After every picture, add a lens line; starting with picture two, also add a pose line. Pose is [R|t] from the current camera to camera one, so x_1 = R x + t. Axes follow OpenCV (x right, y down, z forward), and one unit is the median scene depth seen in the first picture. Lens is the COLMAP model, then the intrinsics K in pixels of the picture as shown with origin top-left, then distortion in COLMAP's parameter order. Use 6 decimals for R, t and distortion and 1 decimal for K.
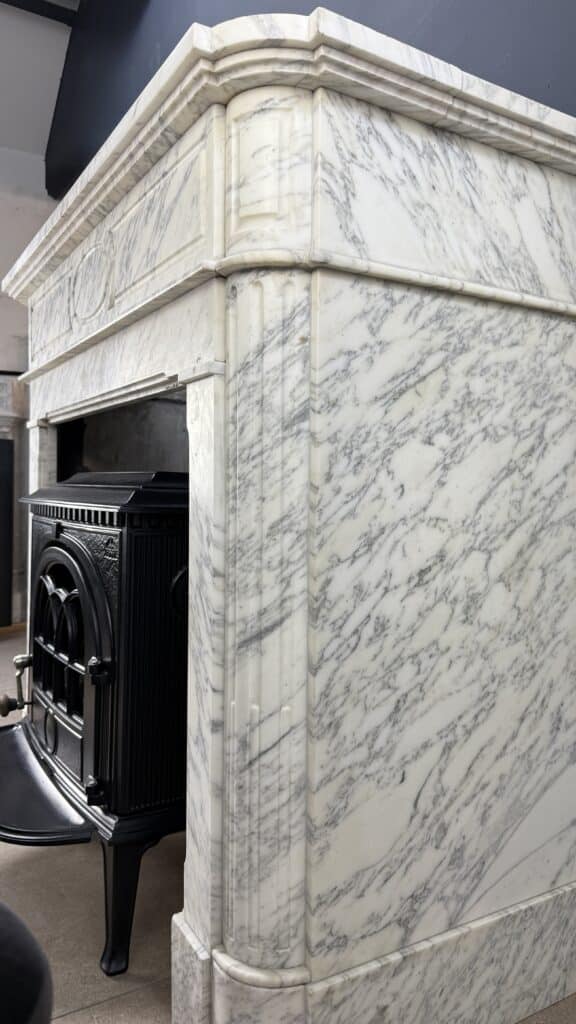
lens RADIAL K [[736.5, 0, 288.0], [0, 736.5, 512.0], [0, 0, 1]] dist [-0.001860, -0.001590]
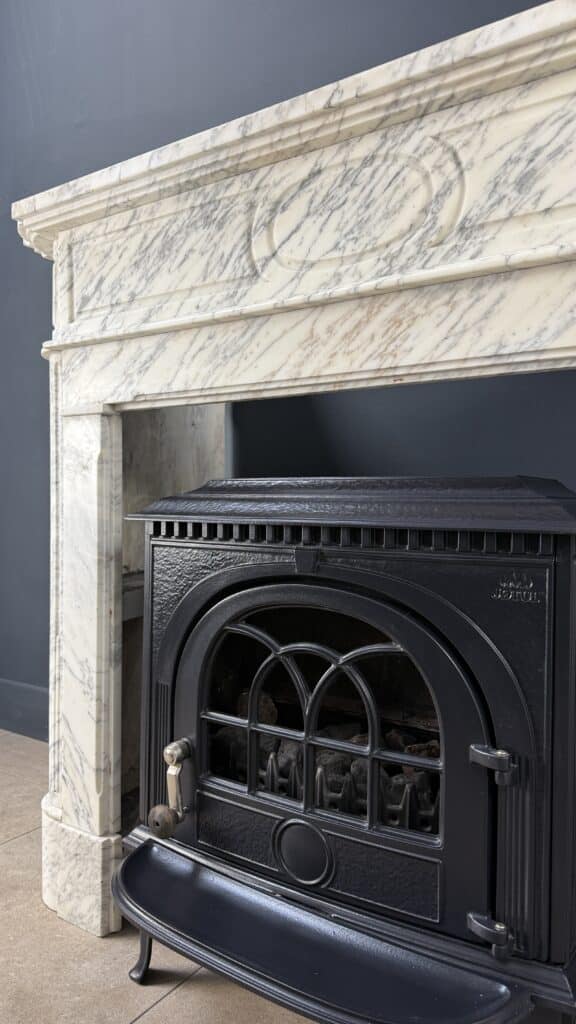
lens RADIAL K [[731.2, 0, 234.9], [0, 731.2, 514.1], [0, 0, 1]] dist [0.079199, -0.136231]
pose [[0.923599, -0.023453, 0.382641, -0.592496], [0.024869, 0.999690, 0.001245, -0.019907], [-0.382552, 0.008366, 0.923896, 0.352332]]
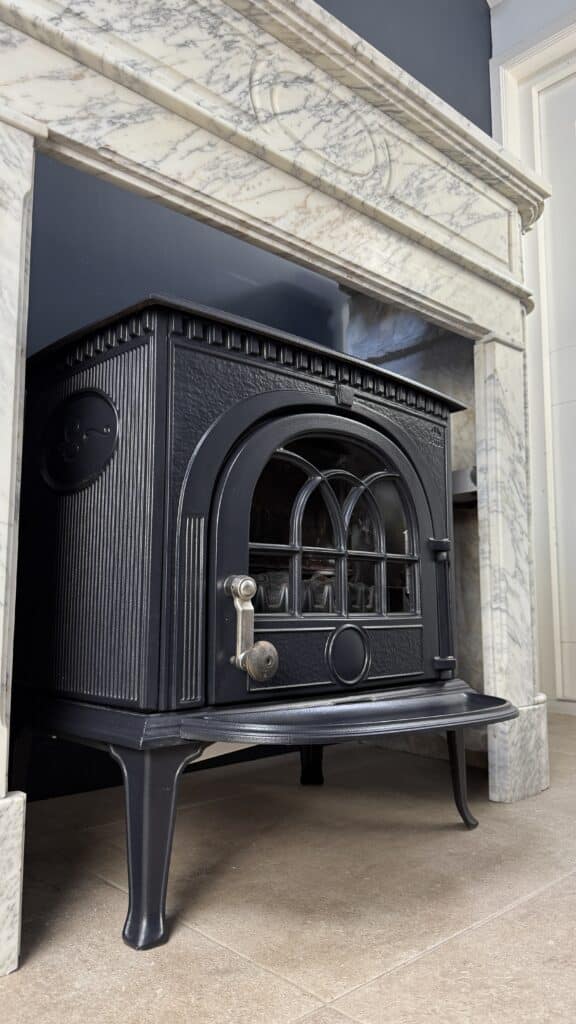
lens RADIAL K [[698.6, 0, 288.0], [0, 698.6, 512.0], [0, 0, 1]] dist [-0.021140, -0.005900]
pose [[-0.178862, 0.088965, 0.979844, -0.937139], [0.005547, 0.995979, -0.089418, 0.196944], [-0.983859, -0.010558, -0.178636, 1.087929]]
